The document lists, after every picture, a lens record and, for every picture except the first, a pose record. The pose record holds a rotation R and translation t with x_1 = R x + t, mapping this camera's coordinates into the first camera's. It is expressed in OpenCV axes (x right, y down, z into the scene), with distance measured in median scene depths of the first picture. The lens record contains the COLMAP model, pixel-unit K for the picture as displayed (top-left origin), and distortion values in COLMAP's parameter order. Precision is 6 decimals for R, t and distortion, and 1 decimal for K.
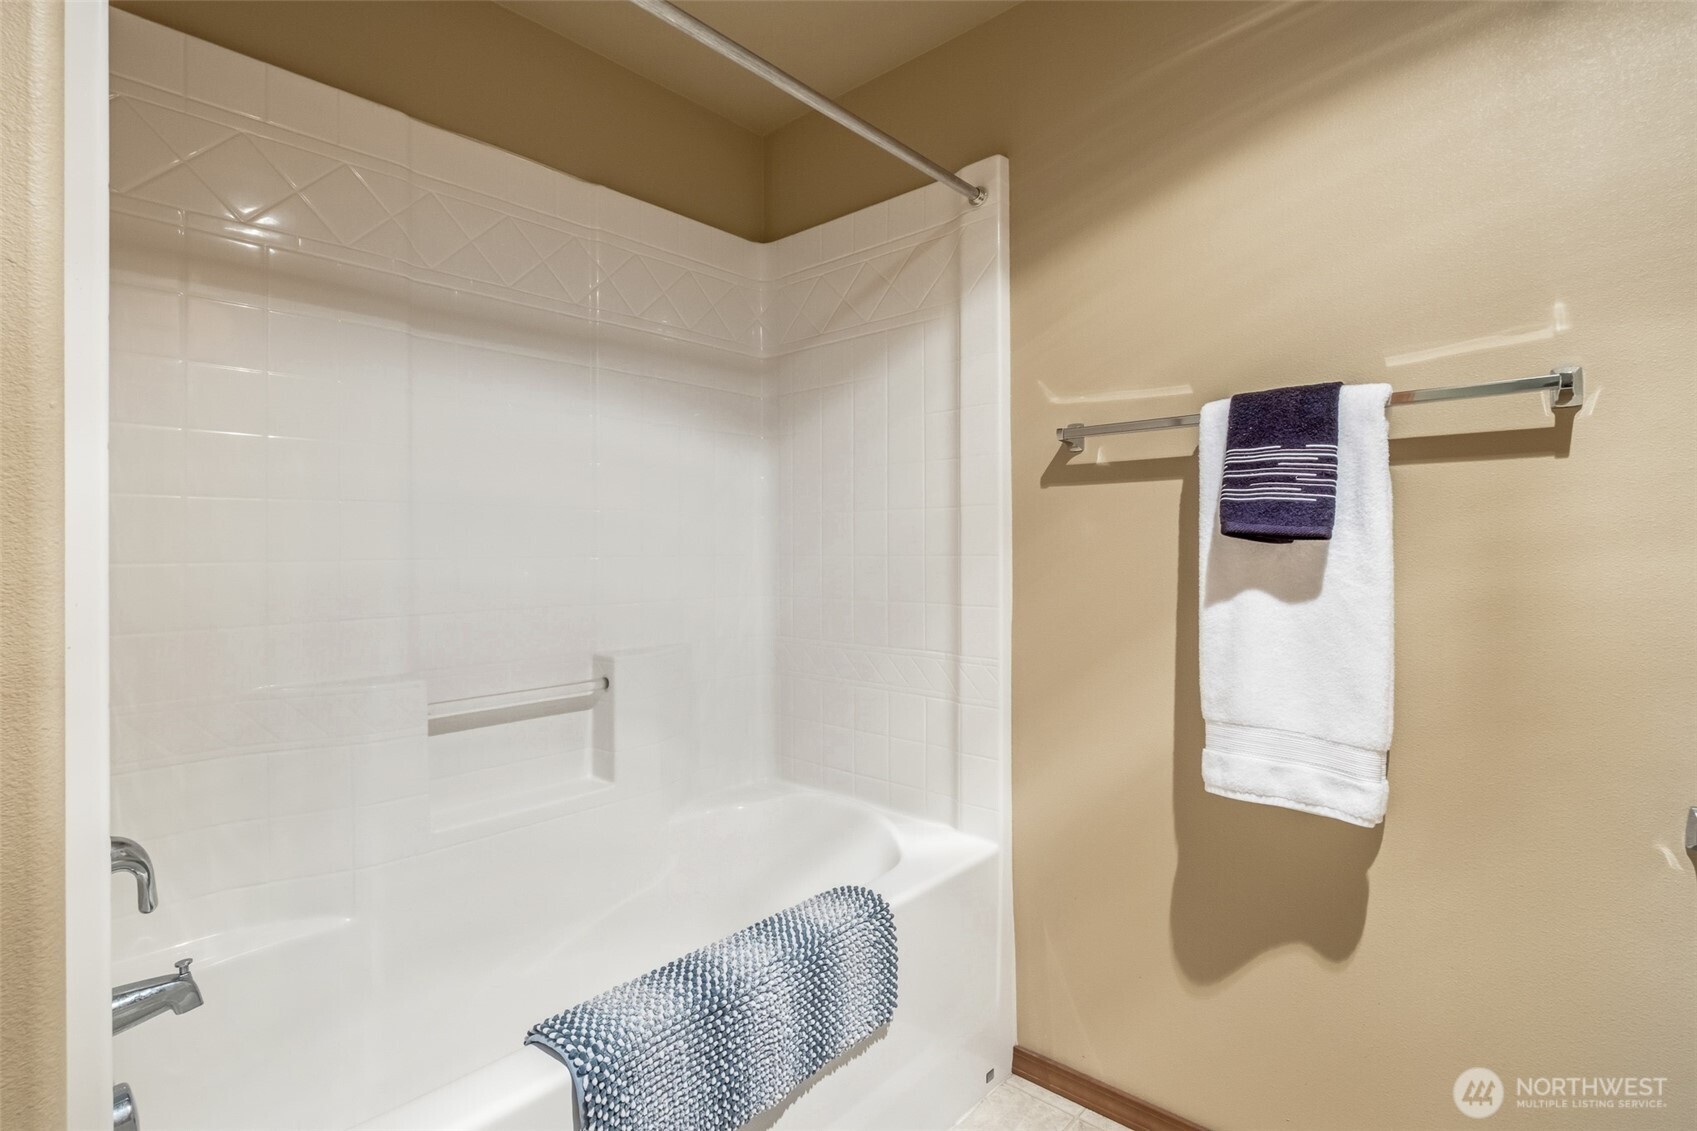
lens RADIAL K [[825.3, 0, 848.9], [0, 825.3, 561.3], [0, 0, 1]] dist [-0.006291, -0.000217]
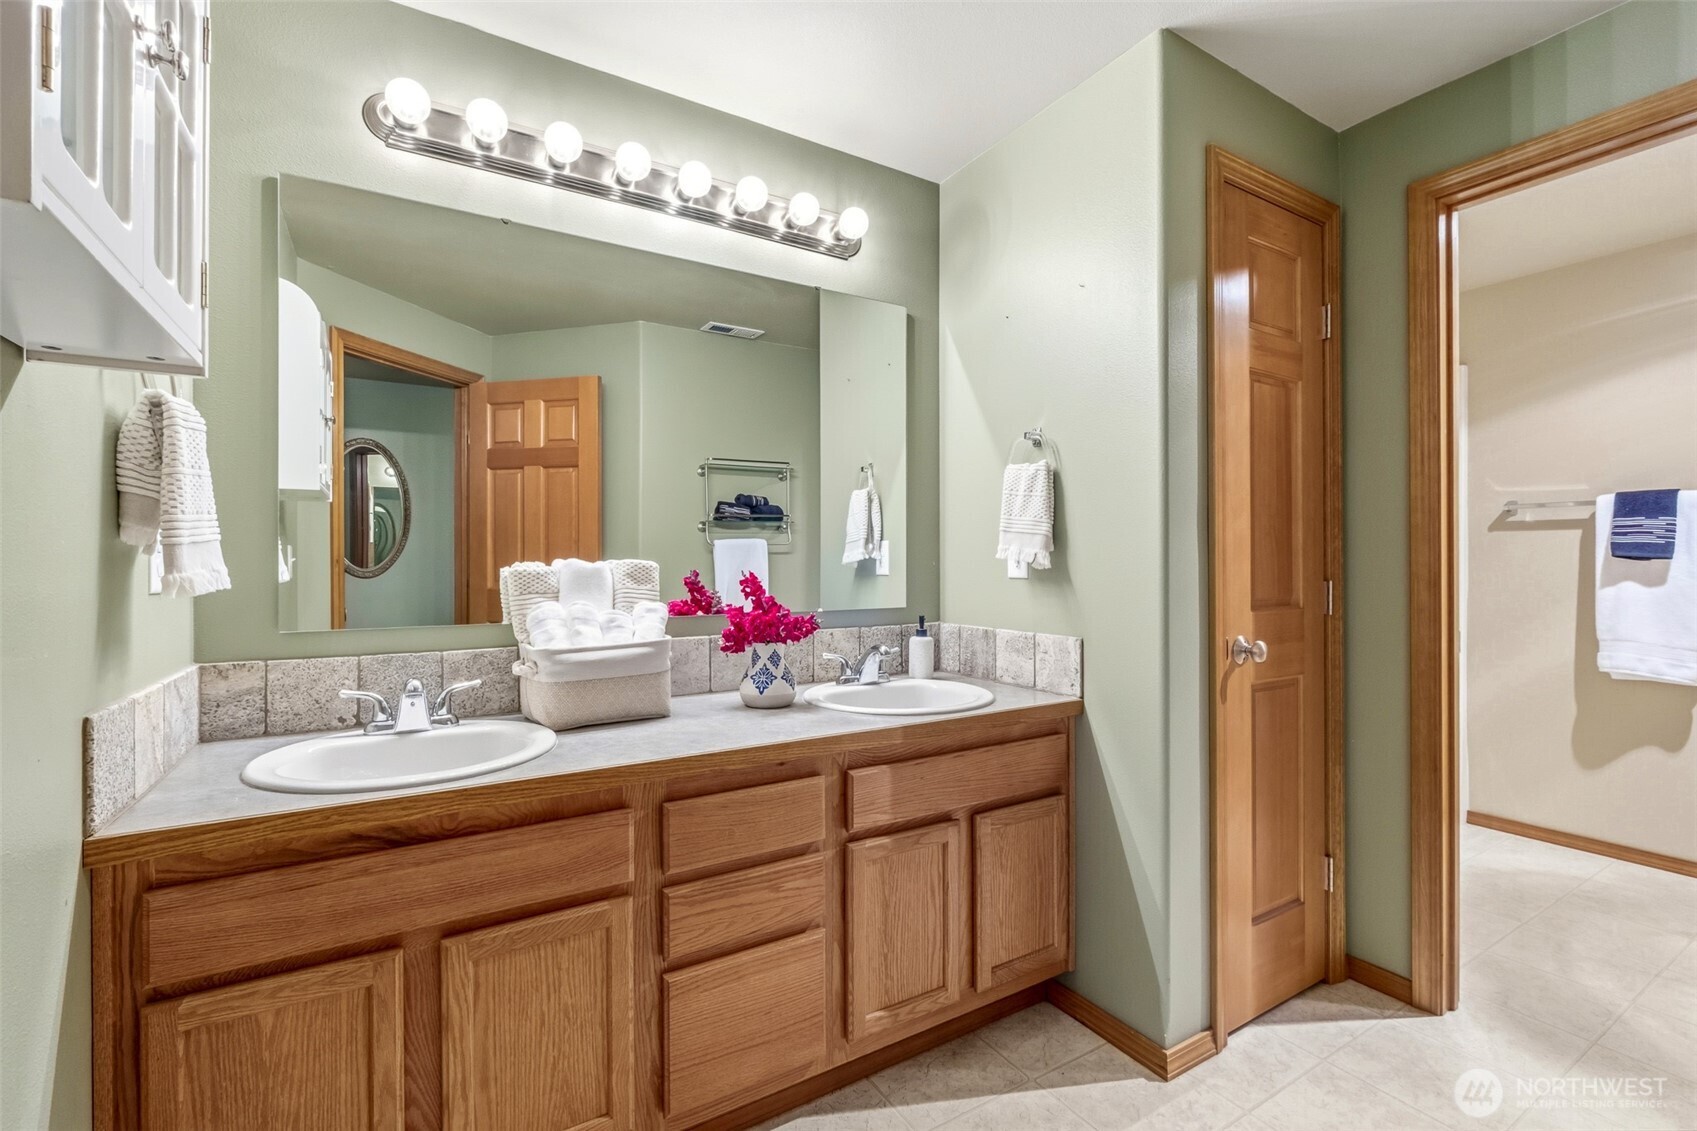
lens RADIAL K [[753.1, 0, 850.9], [0, 753.1, 573.8], [0, 0, 1]] dist [-0.004643, -0.000040]
pose [[0.955671, 0.013189, -0.294142, -0.931220], [-0.013694, 0.999906, 0.000341, 0.042887], [0.294119, 0.003703, 0.955762, -1.572070]]
